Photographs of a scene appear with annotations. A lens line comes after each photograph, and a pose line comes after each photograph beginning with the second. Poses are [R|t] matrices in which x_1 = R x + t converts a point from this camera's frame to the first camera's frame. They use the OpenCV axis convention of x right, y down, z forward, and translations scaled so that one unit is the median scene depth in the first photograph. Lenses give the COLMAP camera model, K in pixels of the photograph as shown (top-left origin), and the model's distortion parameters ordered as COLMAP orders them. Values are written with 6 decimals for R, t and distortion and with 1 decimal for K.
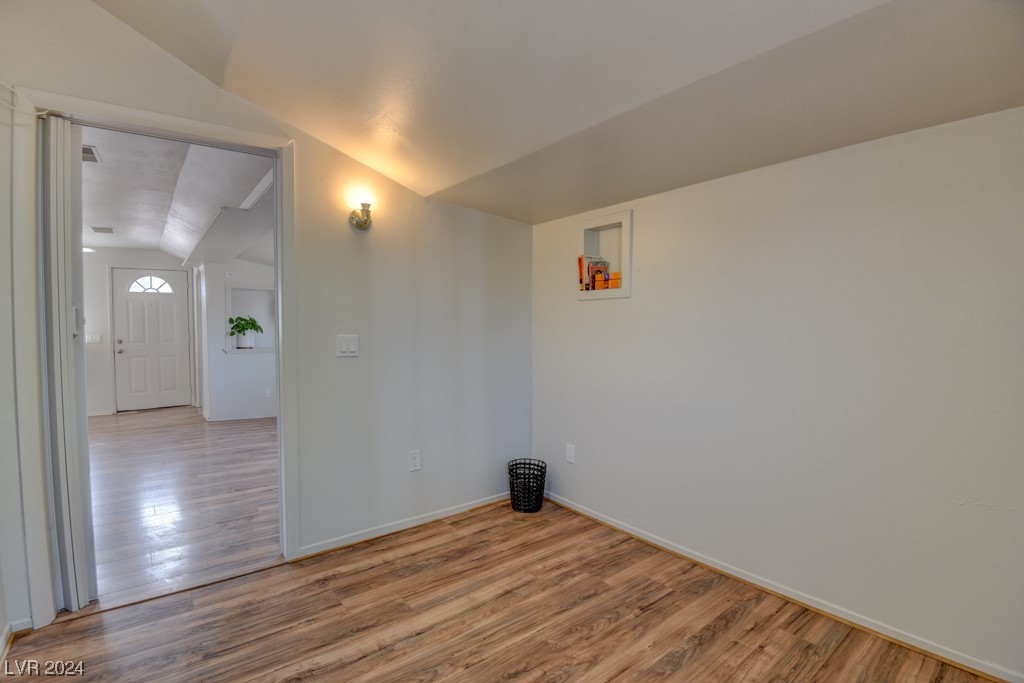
lens RADIAL K [[472.9, 0, 503.7], [0, 472.9, 343.6], [0, 0, 1]] dist [-0.028516, -0.008322]
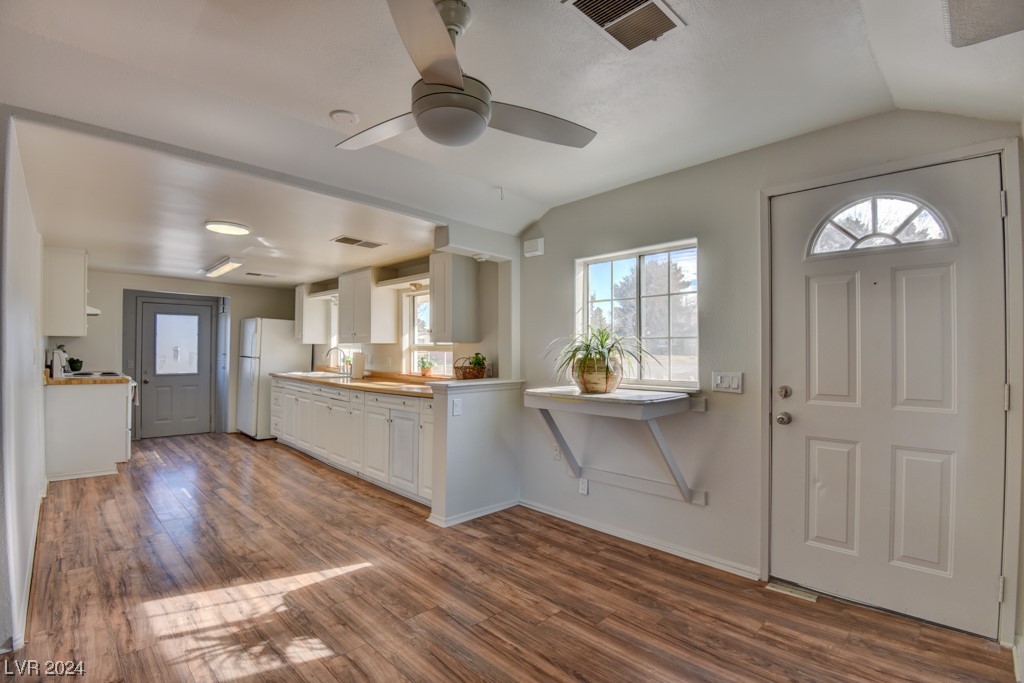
lens RADIAL K [[472.9, 0, 509.6], [0, 472.9, 341.3], [0, 0, 1]] dist [-0.028516, -0.008322]
pose [[0.114811, -0.009254, -0.993344, -0.838480], [-0.044197, 0.998919, -0.014414, -0.051569], [0.992404, 0.045558, 0.114278, 1.272168]]
